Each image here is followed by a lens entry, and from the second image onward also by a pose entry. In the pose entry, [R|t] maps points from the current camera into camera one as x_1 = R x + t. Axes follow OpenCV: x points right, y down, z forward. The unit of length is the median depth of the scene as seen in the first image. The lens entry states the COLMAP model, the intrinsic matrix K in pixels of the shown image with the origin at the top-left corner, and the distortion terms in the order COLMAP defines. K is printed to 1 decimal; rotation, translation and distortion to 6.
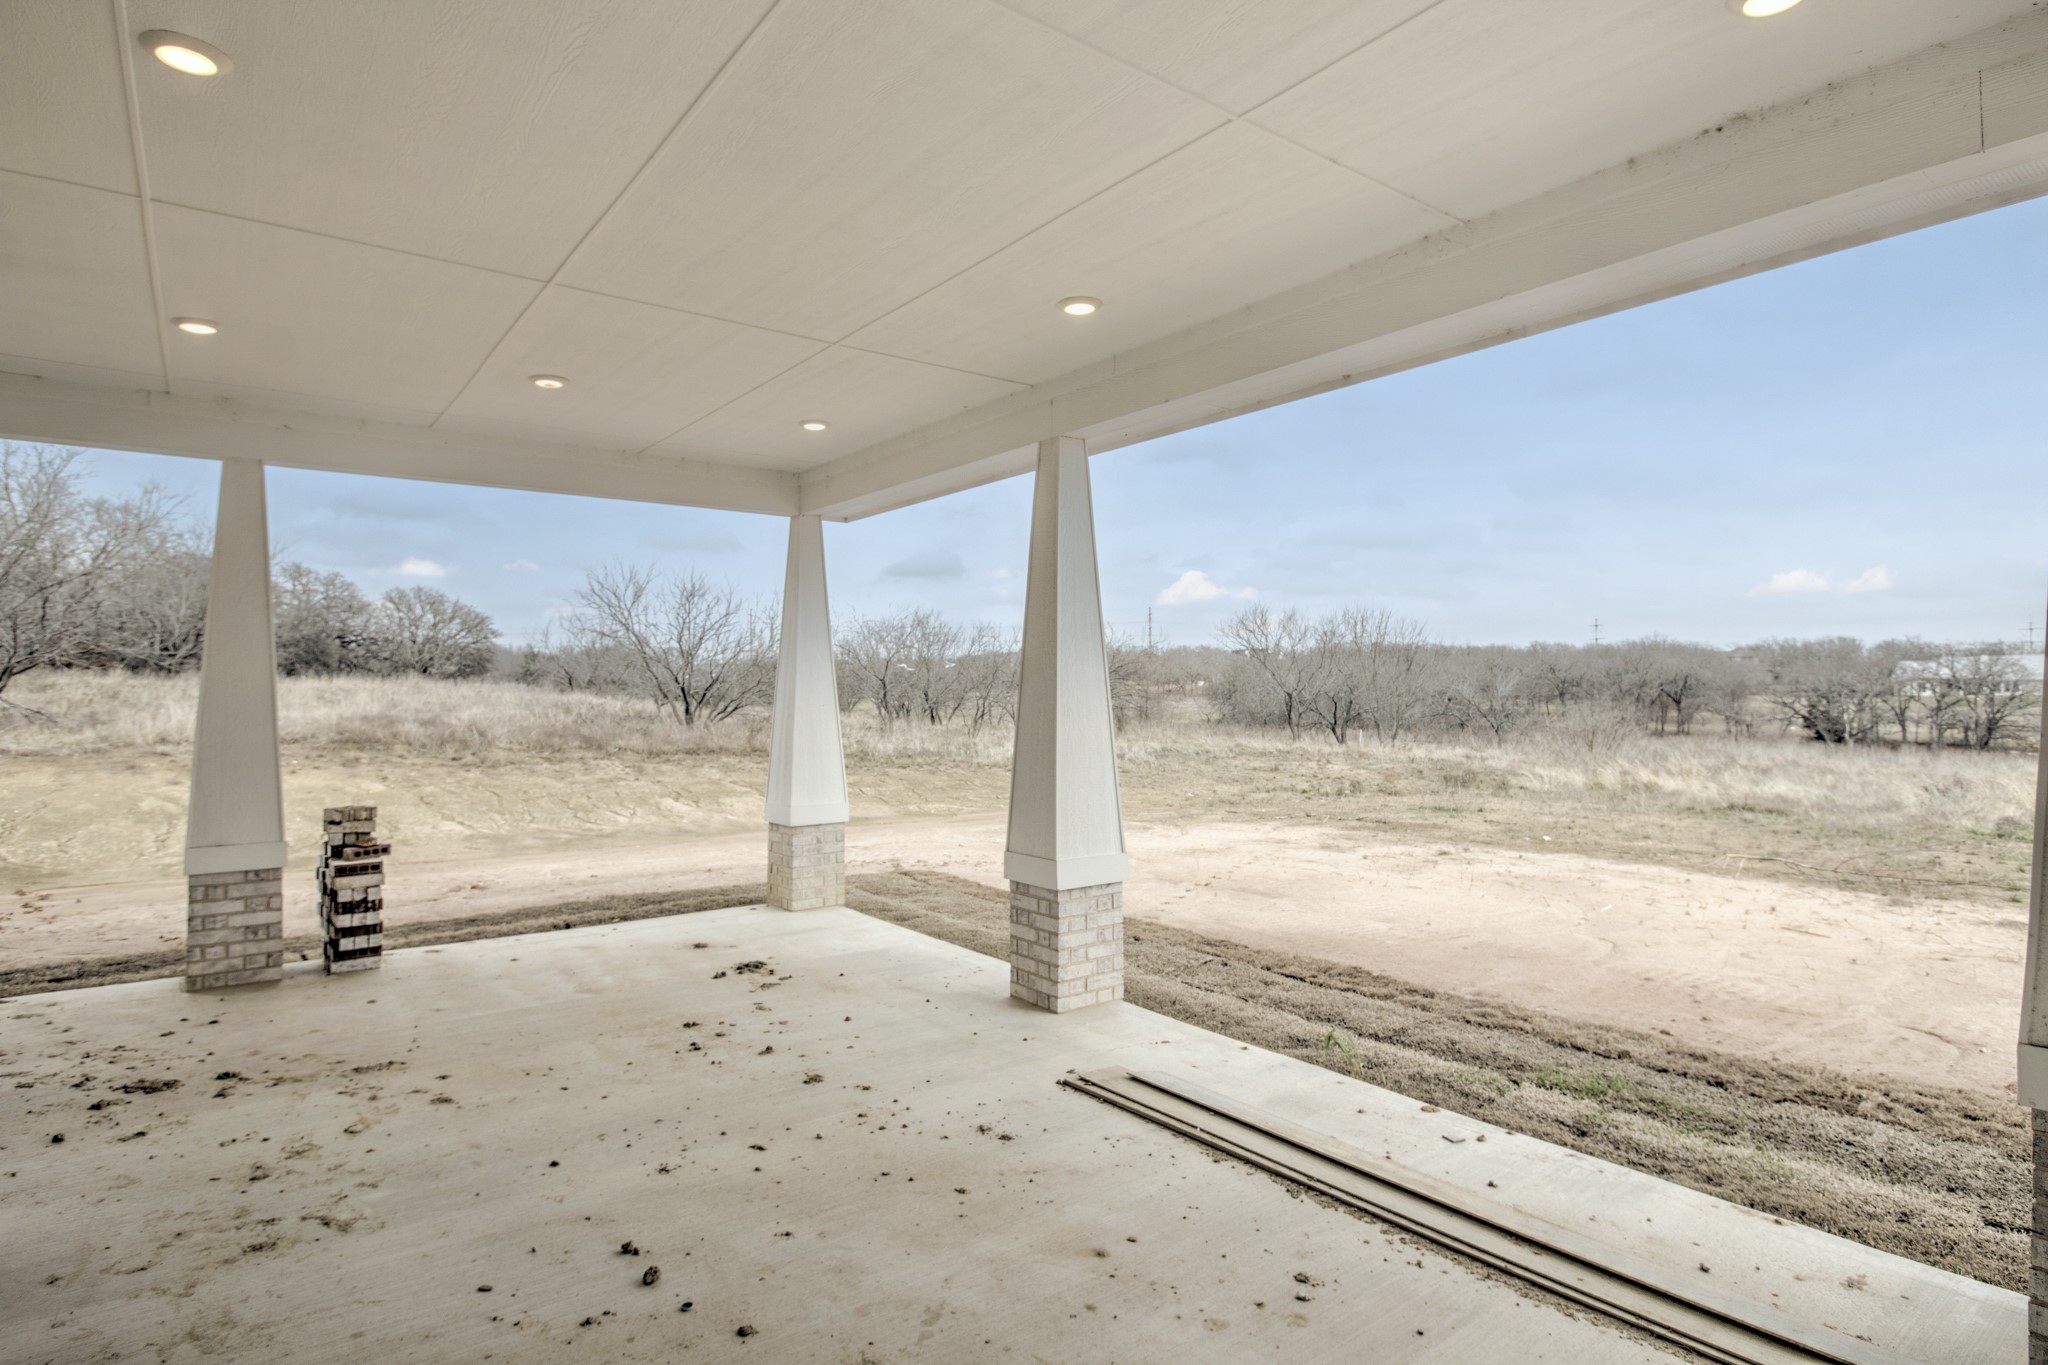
lens RADIAL K [[1083.1, 0, 1043.1], [0, 1083.1, 679.1], [0, 0, 1]] dist [0.001769, -0.011312]
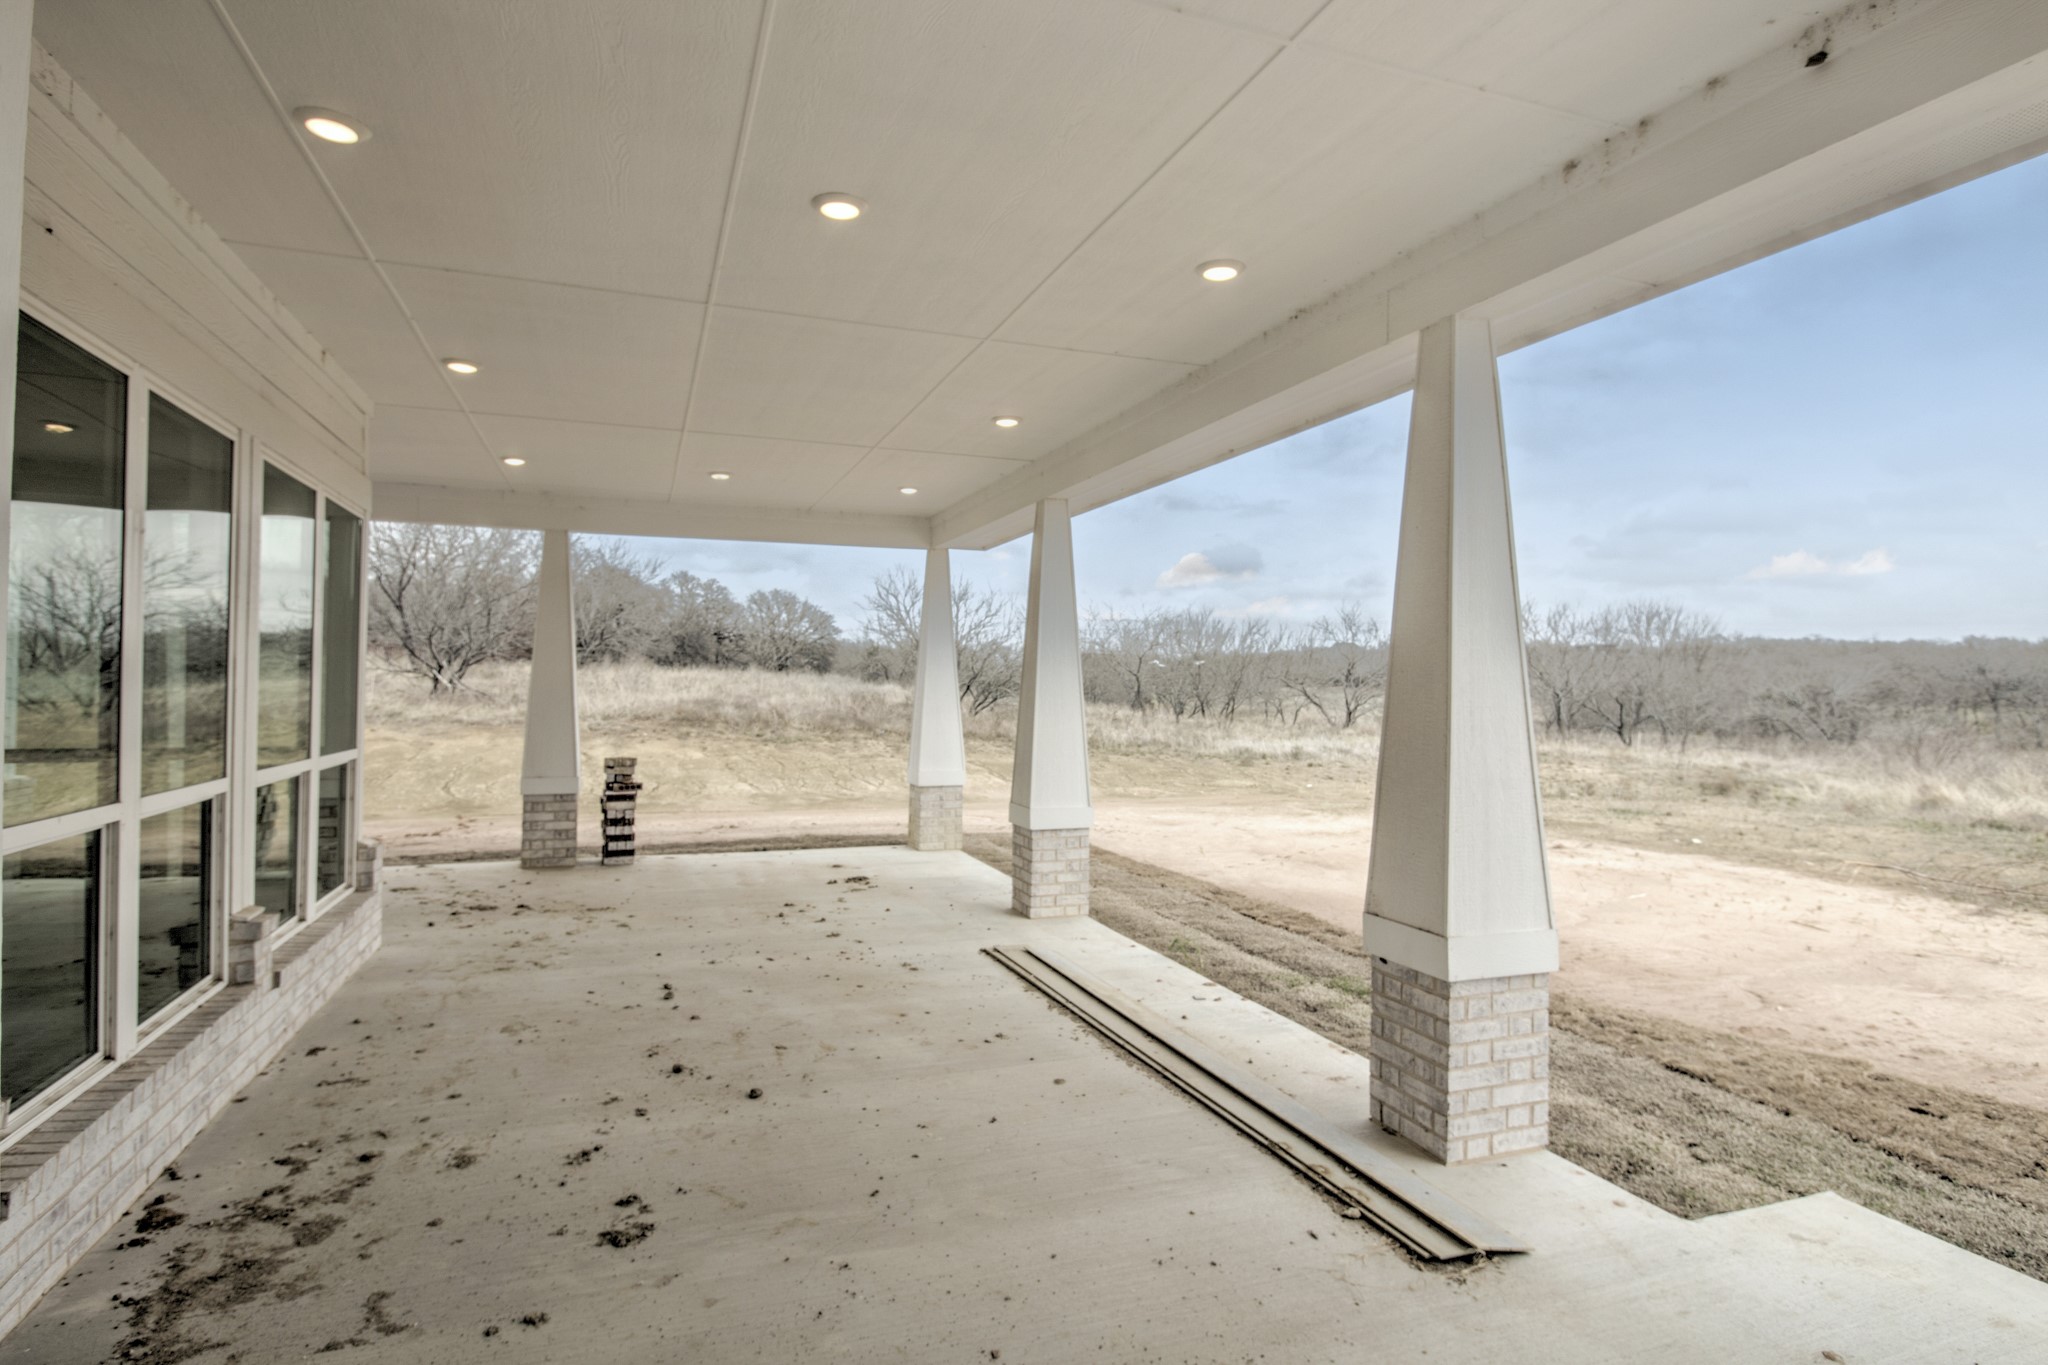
lens RADIAL K [[1083.1, 0, 1032.4], [0, 1083.1, 681.2], [0, 0, 1]] dist [0.001769, -0.011312]
pose [[0.955014, 0.011163, -0.296351, 0.281380], [-0.009077, 0.999923, 0.008416, -0.004425], [0.296422, -0.005347, 0.955042, -0.213210]]
